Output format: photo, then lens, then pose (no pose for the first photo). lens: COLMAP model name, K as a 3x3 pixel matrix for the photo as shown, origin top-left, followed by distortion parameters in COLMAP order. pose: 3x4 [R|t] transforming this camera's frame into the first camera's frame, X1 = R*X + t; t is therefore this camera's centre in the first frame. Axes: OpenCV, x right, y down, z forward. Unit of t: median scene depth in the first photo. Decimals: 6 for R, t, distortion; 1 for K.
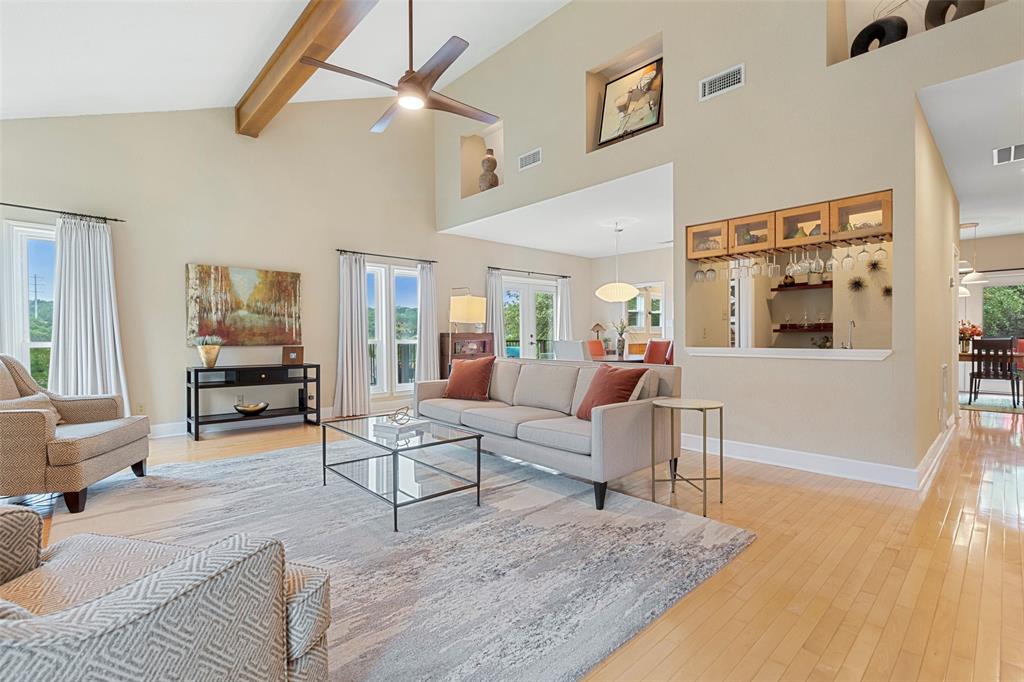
lens RADIAL K [[466.6, 0, 504.9], [0, 466.6, 347.4], [0, 0, 1]] dist [-0.003902, 0.001155]
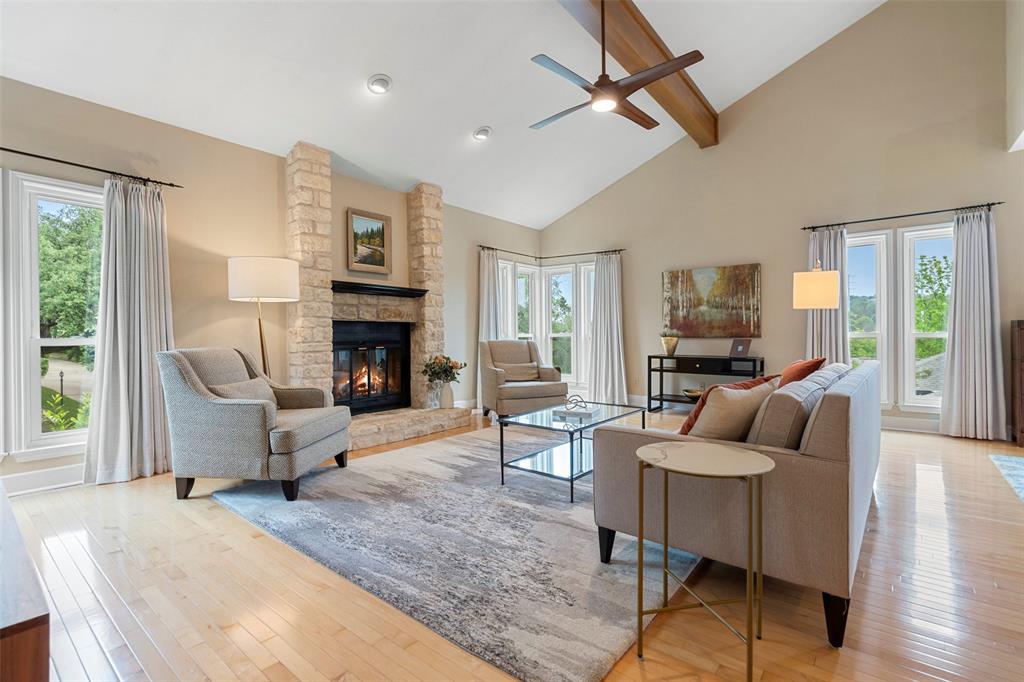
lens RADIAL K [[466.6, 0, 508.9], [0, 466.6, 336.3], [0, 0, 1]] dist [-0.003902, 0.001155]
pose [[0.147028, 0.008654, -0.989094, 0.487863], [-0.013912, 0.999881, 0.006681, -0.008685], [0.989034, 0.012778, 0.147131, 0.391925]]
